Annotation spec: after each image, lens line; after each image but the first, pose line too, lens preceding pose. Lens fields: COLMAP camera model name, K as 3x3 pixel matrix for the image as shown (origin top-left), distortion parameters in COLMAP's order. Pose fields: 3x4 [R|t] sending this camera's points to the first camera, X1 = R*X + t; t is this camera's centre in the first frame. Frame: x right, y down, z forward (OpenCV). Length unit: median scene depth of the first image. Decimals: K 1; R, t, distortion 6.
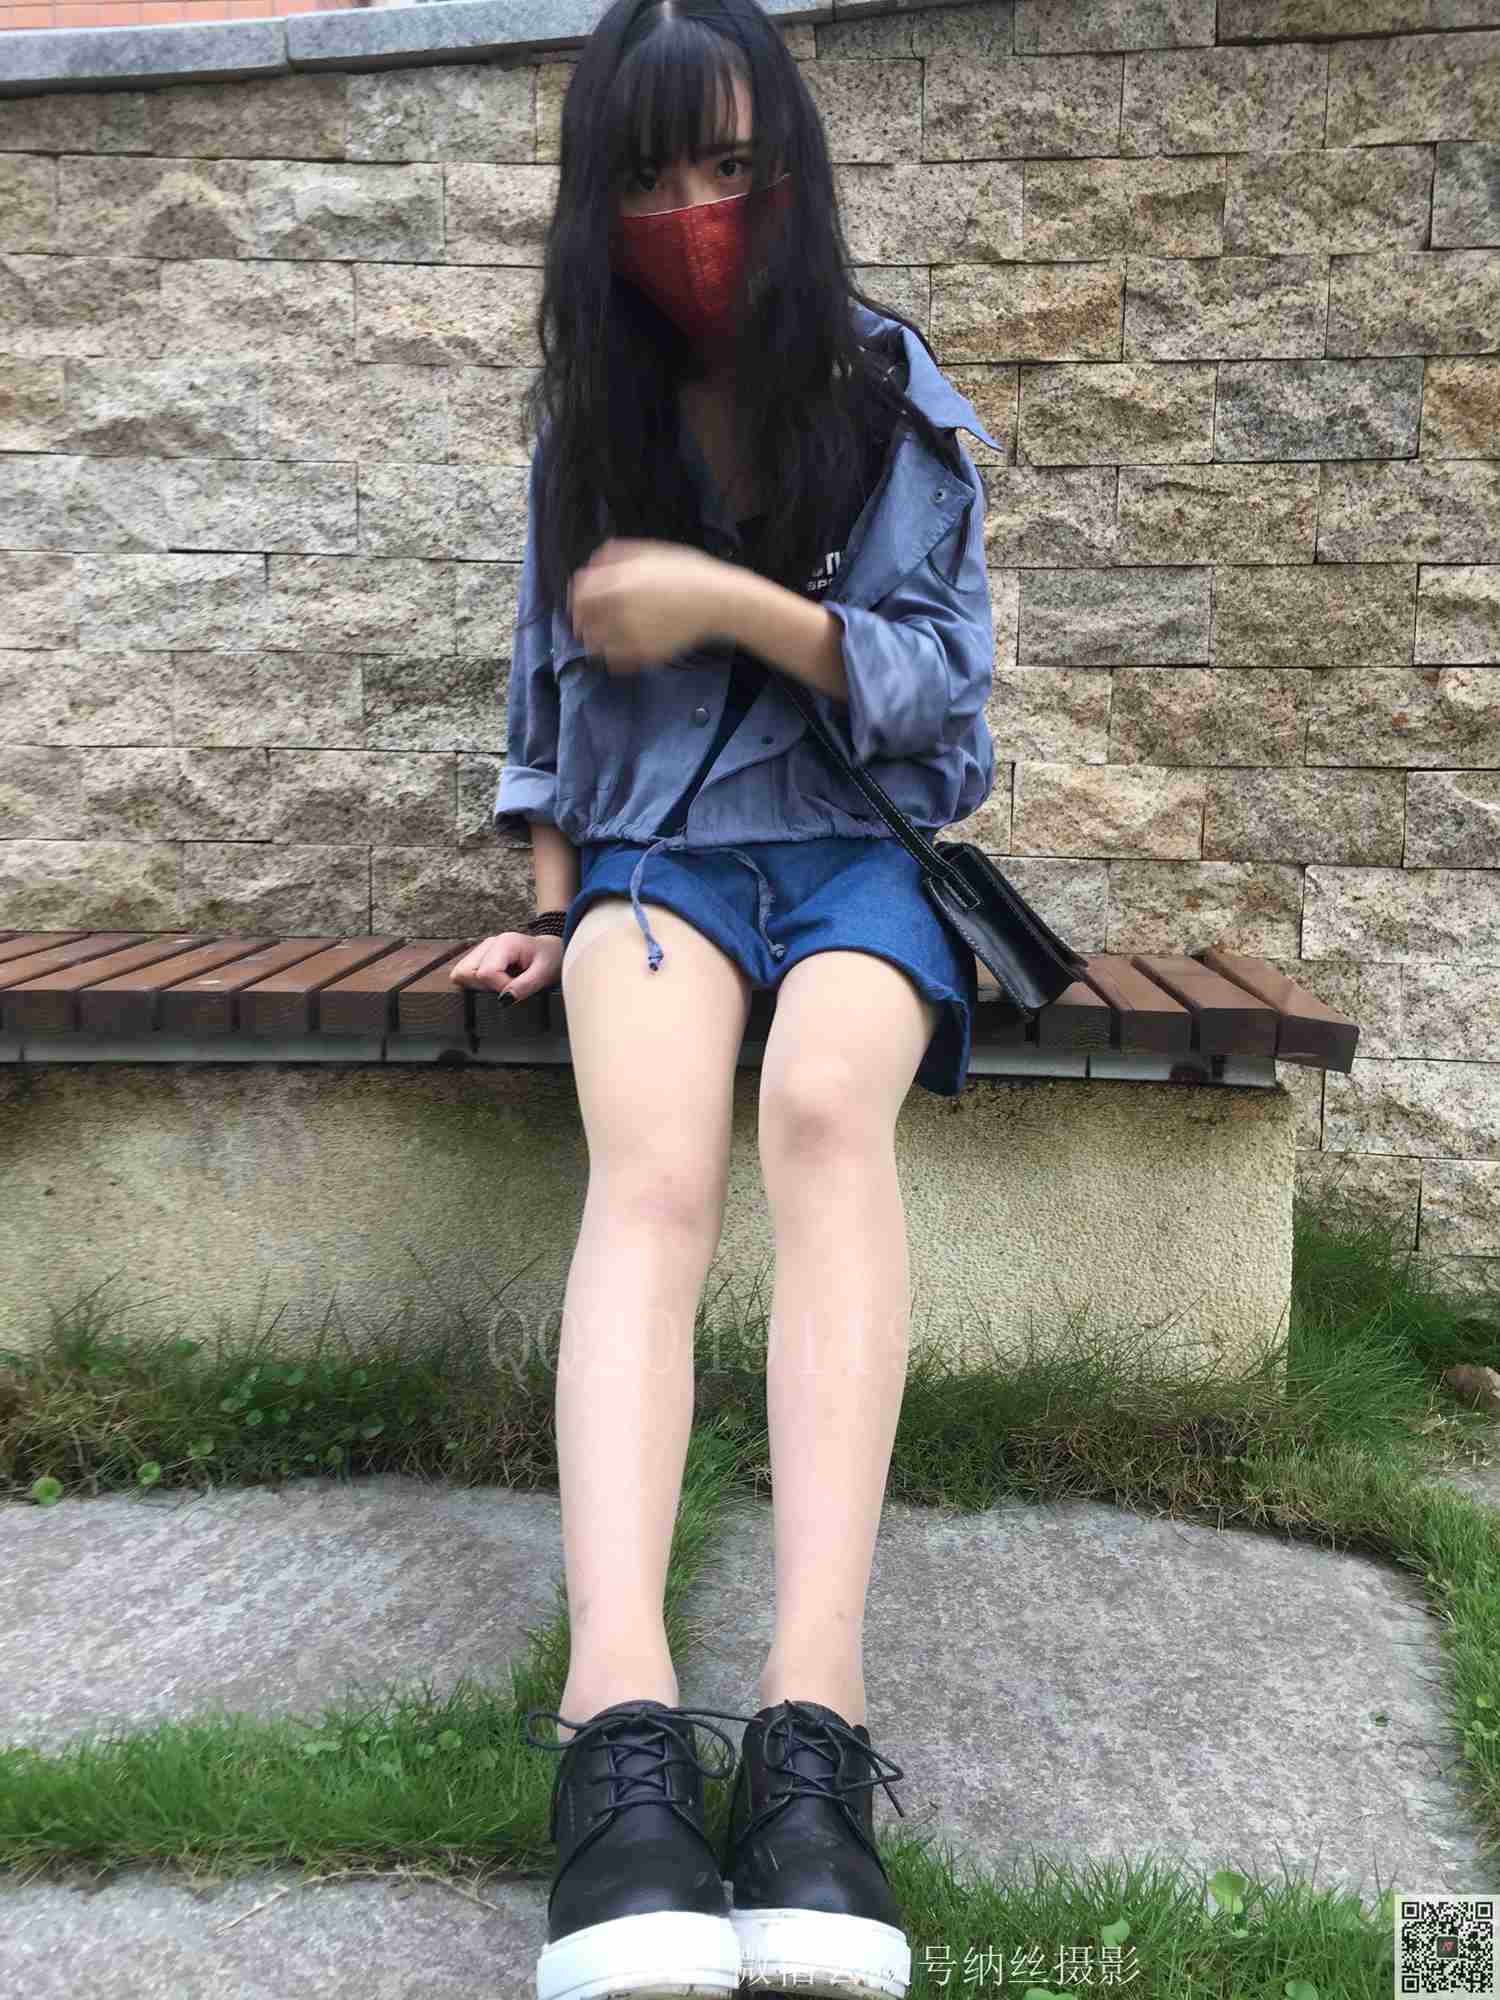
lens RADIAL K [[1708.2, 0, 743.7], [0, 1708.2, 1005.3], [0, 0, 1]] dist [0.070671, -0.099649]
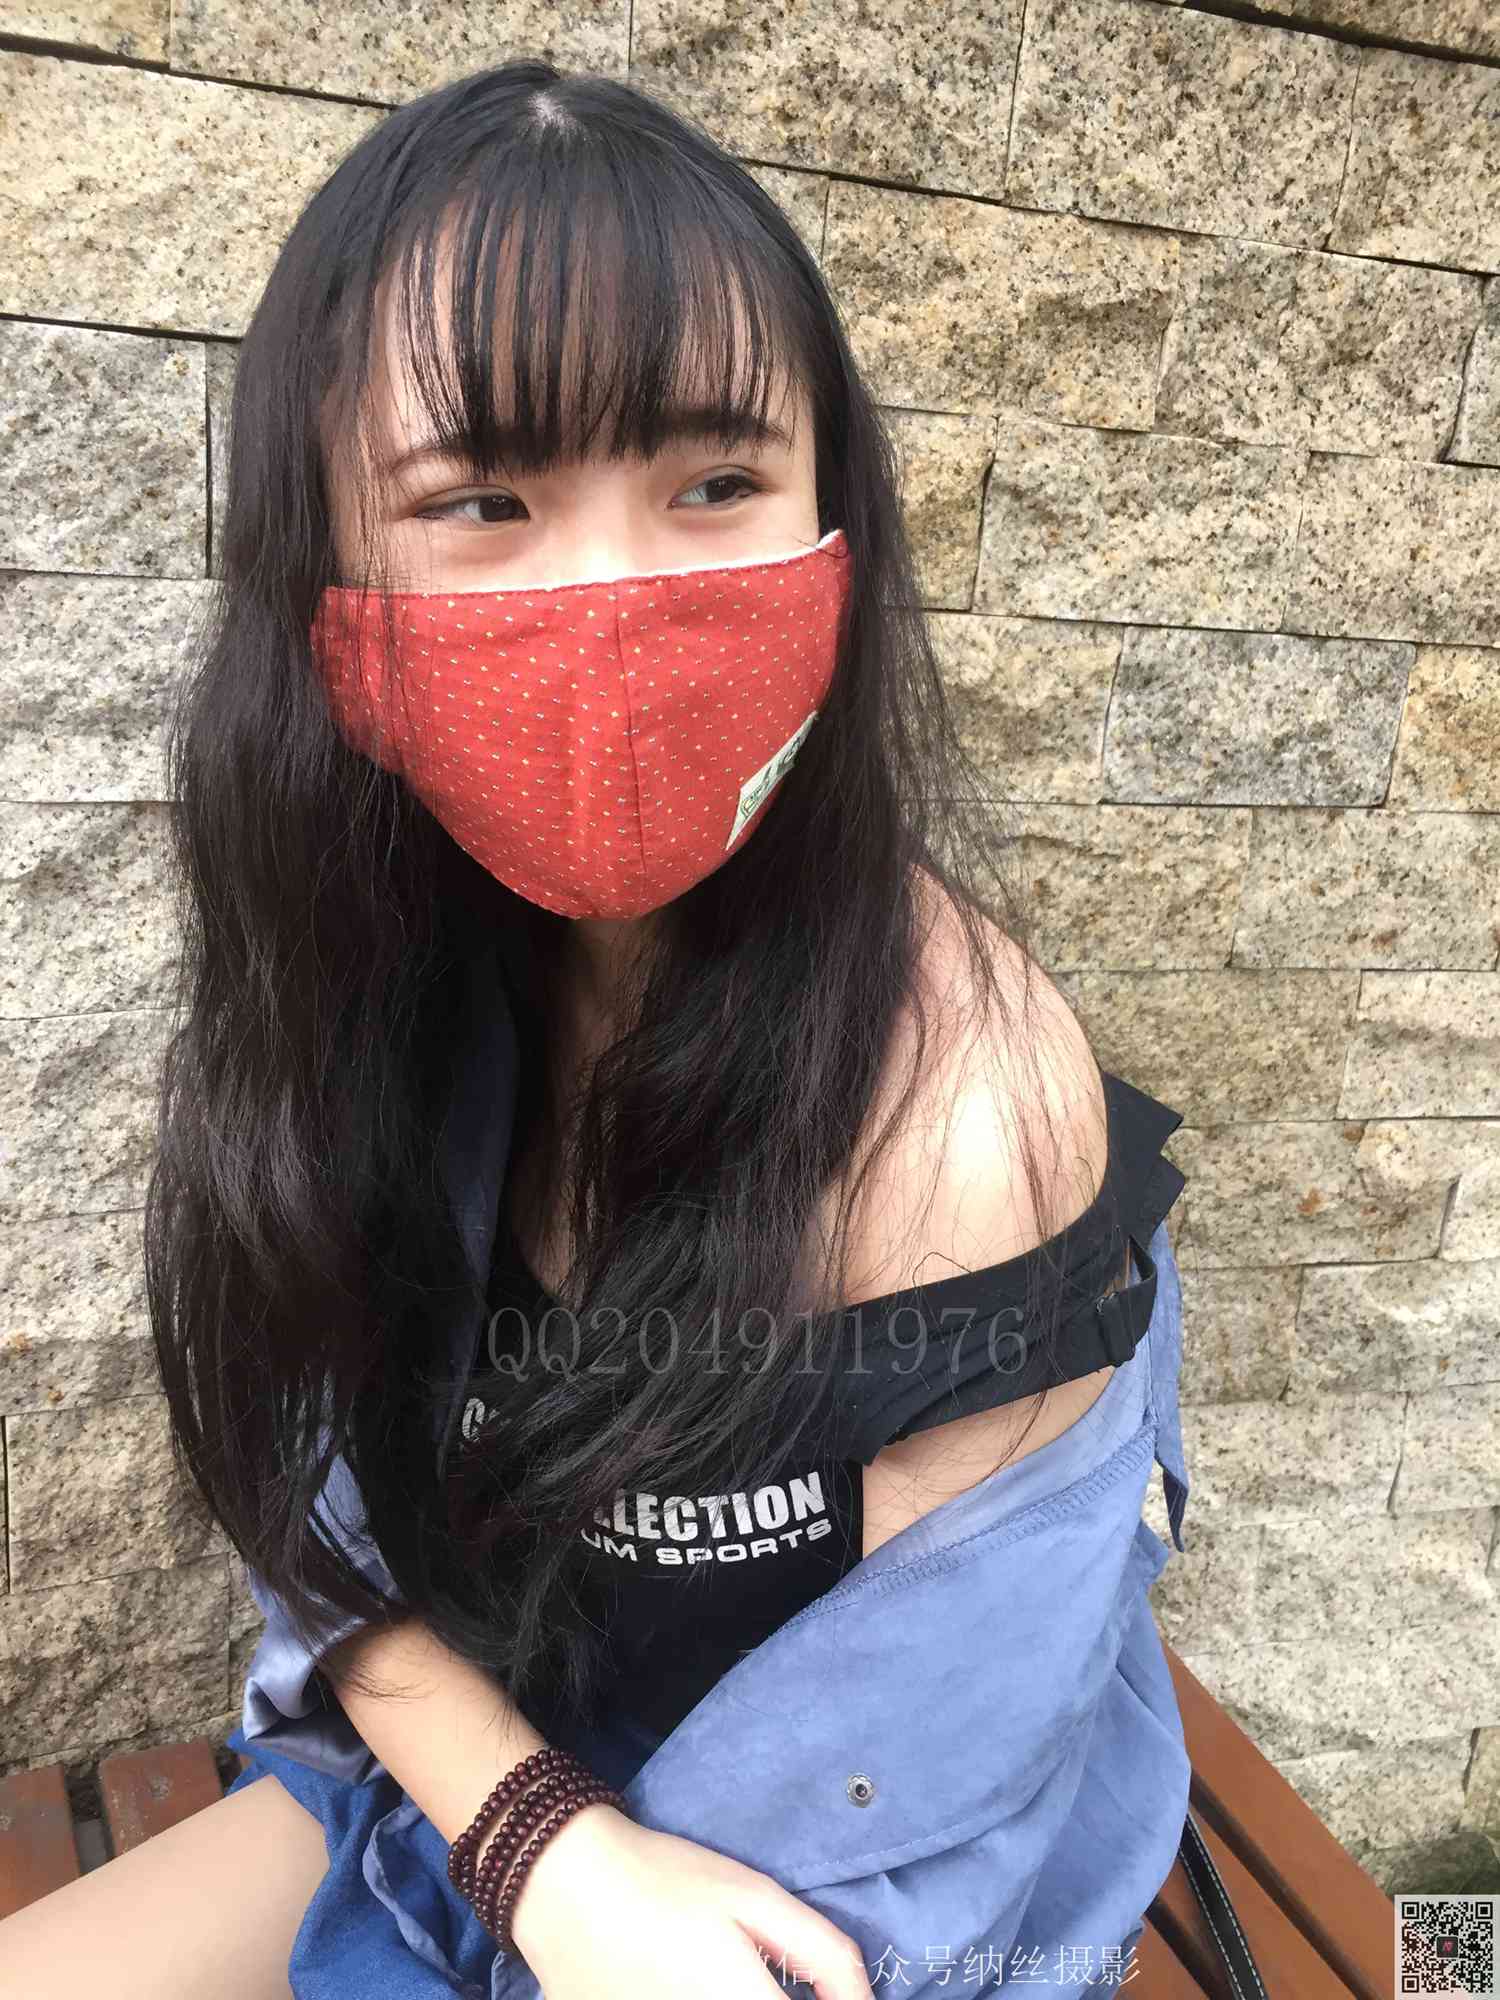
lens RADIAL K [[1708.2, 0, 753.5], [0, 1708.2, 994.0], [0, 0, 1]] dist [0.070671, -0.099649]
pose [[0.880619, -0.079332, 0.467137, -0.092796], [-0.021291, 0.978263, 0.206270, -0.360931], [-0.473347, -0.191591, 0.859788, 0.551200]]
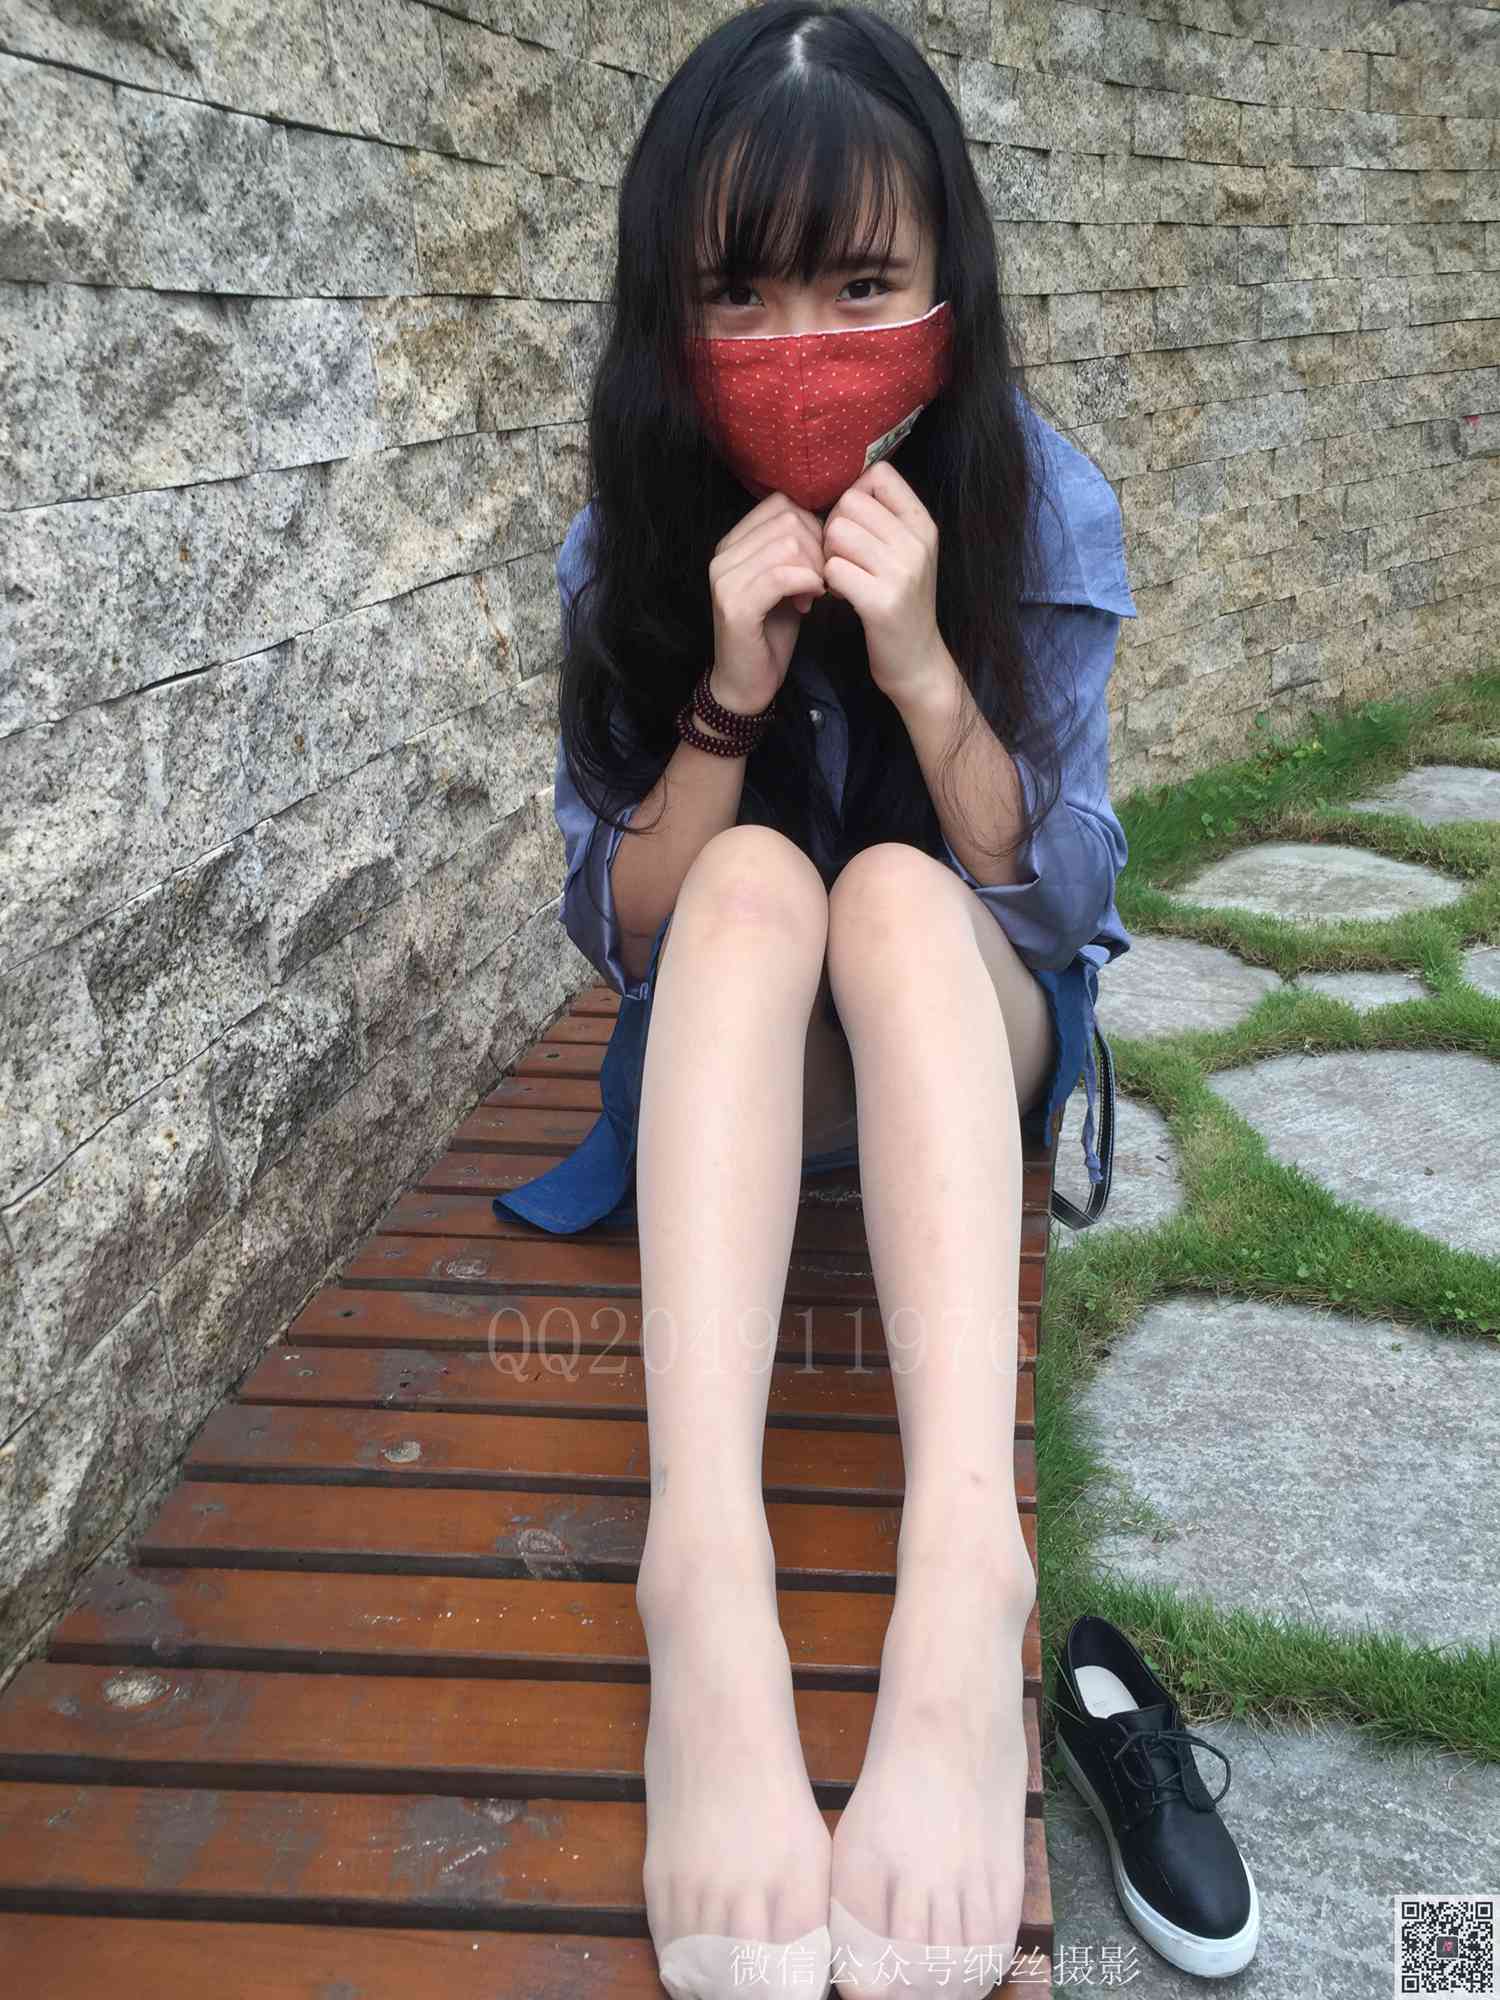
lens RADIAL K [[1708.2, 0, 754.1], [0, 1708.2, 997.0], [0, 0, 1]] dist [0.070671, -0.099649]
pose [[0.157639, -0.369499, 0.915762, -0.640127], [0.165121, 0.924164, 0.344465, -0.325421], [-0.973594, 0.096910, 0.206697, 0.743273]]
